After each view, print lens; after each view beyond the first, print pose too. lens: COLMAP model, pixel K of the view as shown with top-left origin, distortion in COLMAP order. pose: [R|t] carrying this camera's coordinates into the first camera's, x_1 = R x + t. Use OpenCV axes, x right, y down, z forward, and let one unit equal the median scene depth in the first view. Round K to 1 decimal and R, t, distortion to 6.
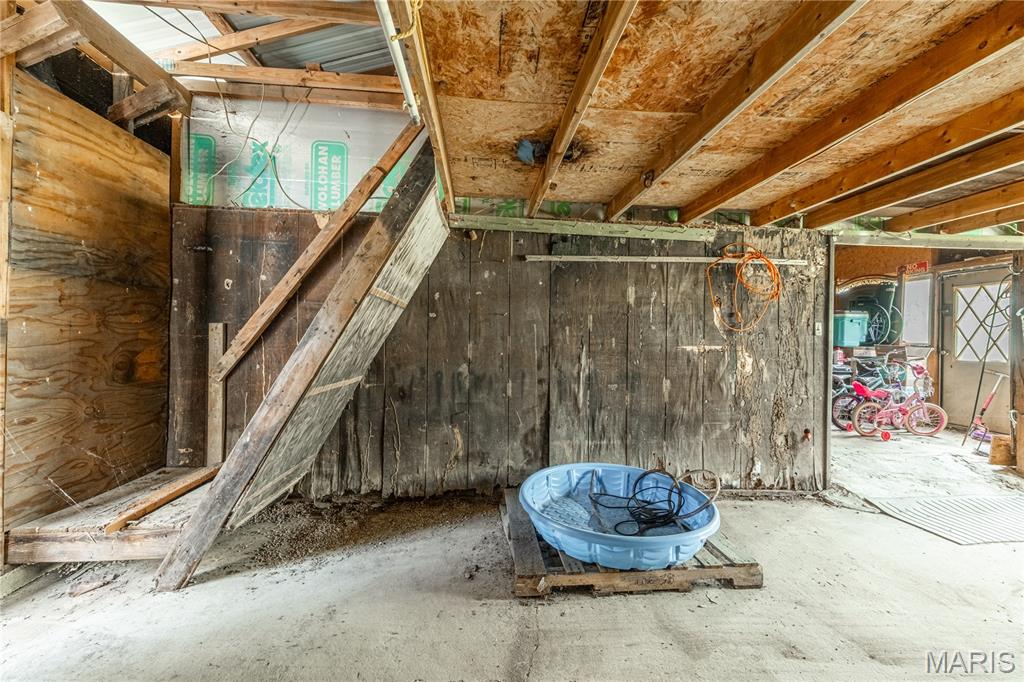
lens RADIAL K [[388.3, 0, 510.8], [0, 388.3, 338.4], [0, 0, 1]] dist [0.021478, -0.007719]
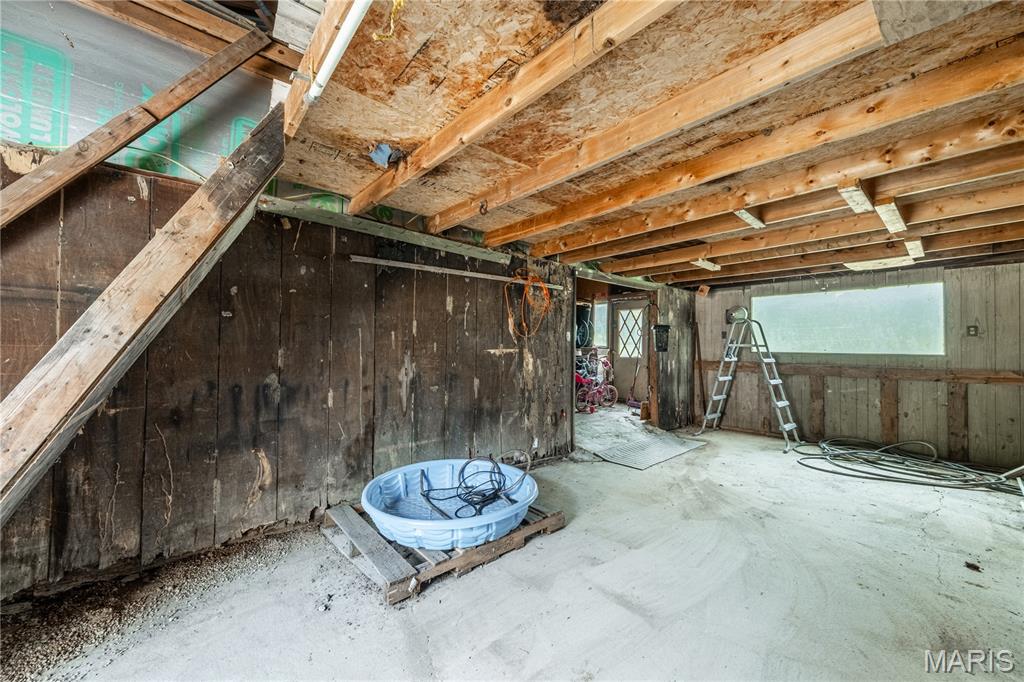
lens RADIAL K [[388.3, 0, 510.8], [0, 388.3, 338.4], [0, 0, 1]] dist [0.021478, -0.007719]
pose [[0.809316, 0.006486, 0.587337, -0.199127], [-0.000218, 0.999942, -0.010742, -0.002075], [-0.587373, 0.008566, 0.809271, 0.008472]]
